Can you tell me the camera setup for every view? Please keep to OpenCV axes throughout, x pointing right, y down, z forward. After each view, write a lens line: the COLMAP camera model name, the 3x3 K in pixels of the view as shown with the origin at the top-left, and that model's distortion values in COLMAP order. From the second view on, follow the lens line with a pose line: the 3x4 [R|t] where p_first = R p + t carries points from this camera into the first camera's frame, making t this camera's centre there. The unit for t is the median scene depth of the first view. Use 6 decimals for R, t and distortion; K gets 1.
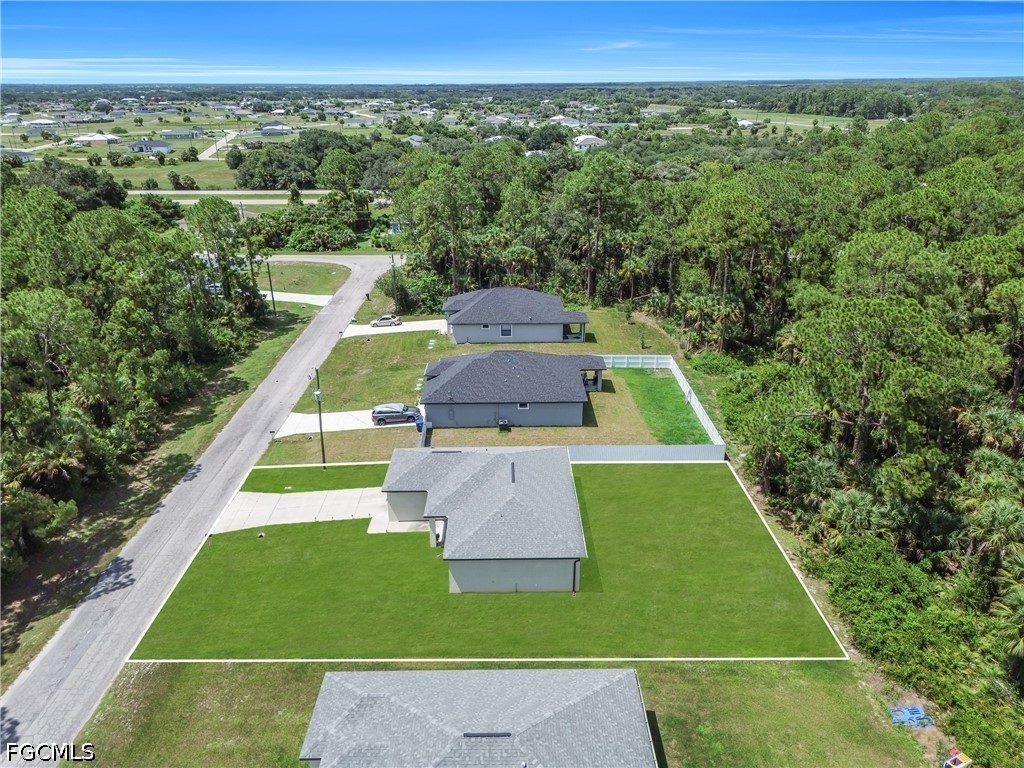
lens RADIAL K [[719.9, 0, 510.2], [0, 719.9, 383.2], [0, 0, 1]] dist [0.068807, -0.063390]
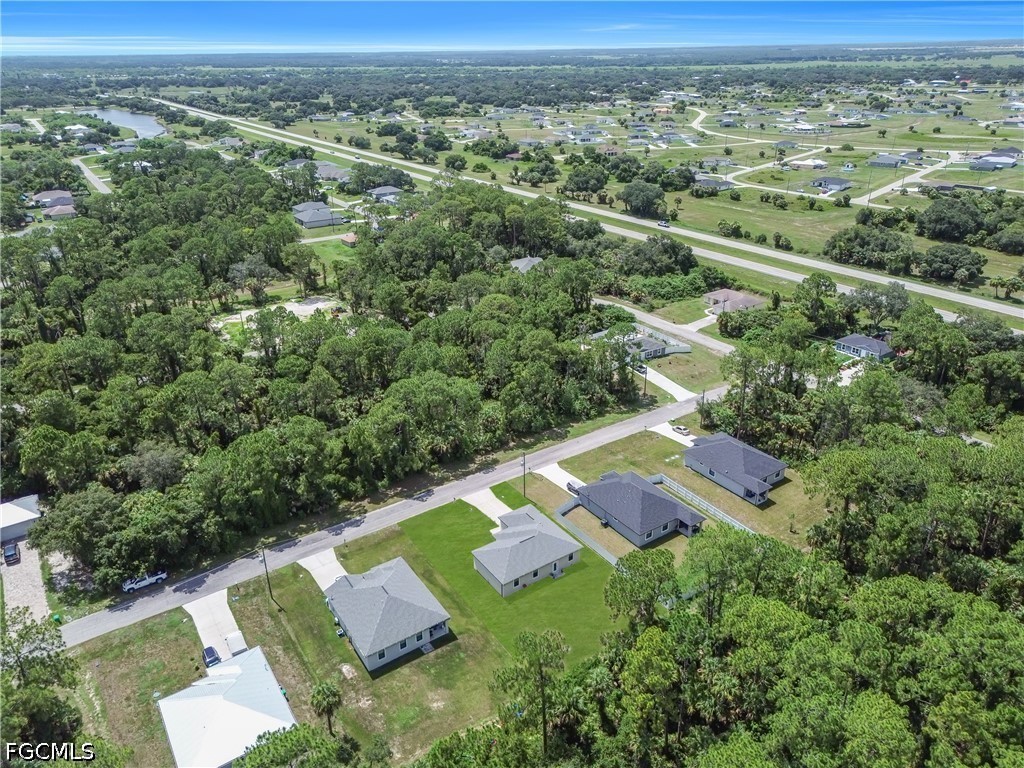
lens RADIAL K [[719.9, 0, 510.2], [0, 719.9, 383.2], [0, 0, 1]] dist [0.068807, -0.063390]
pose [[0.549502, 0.346911, -0.760066, 0.980744], [-0.307221, 0.929885, 0.202310, -0.491205], [0.776957, 0.122339, 0.617552, -0.285272]]
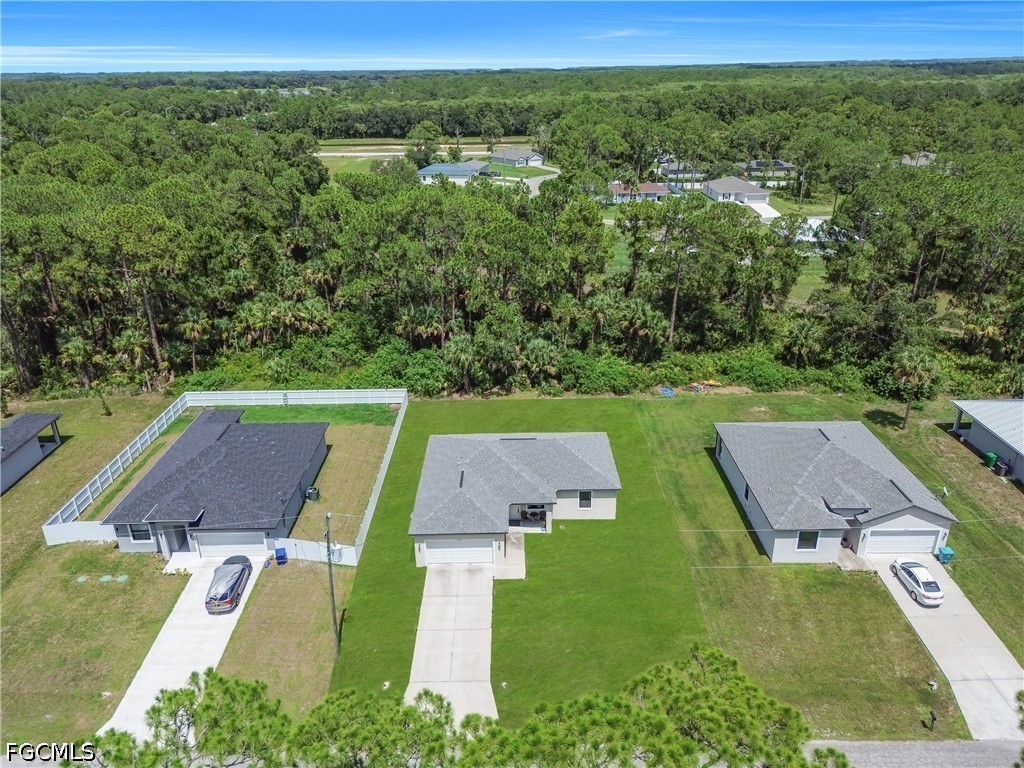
lens RADIAL K [[719.9, 0, 510.2], [0, 719.9, 383.2], [0, 0, 1]] dist [0.068807, -0.063390]
pose [[0.008263, -0.395020, 0.918635, -0.651756], [0.396718, 0.844571, 0.359604, -0.232675], [-0.917903, 0.361468, 0.163691, 0.543580]]
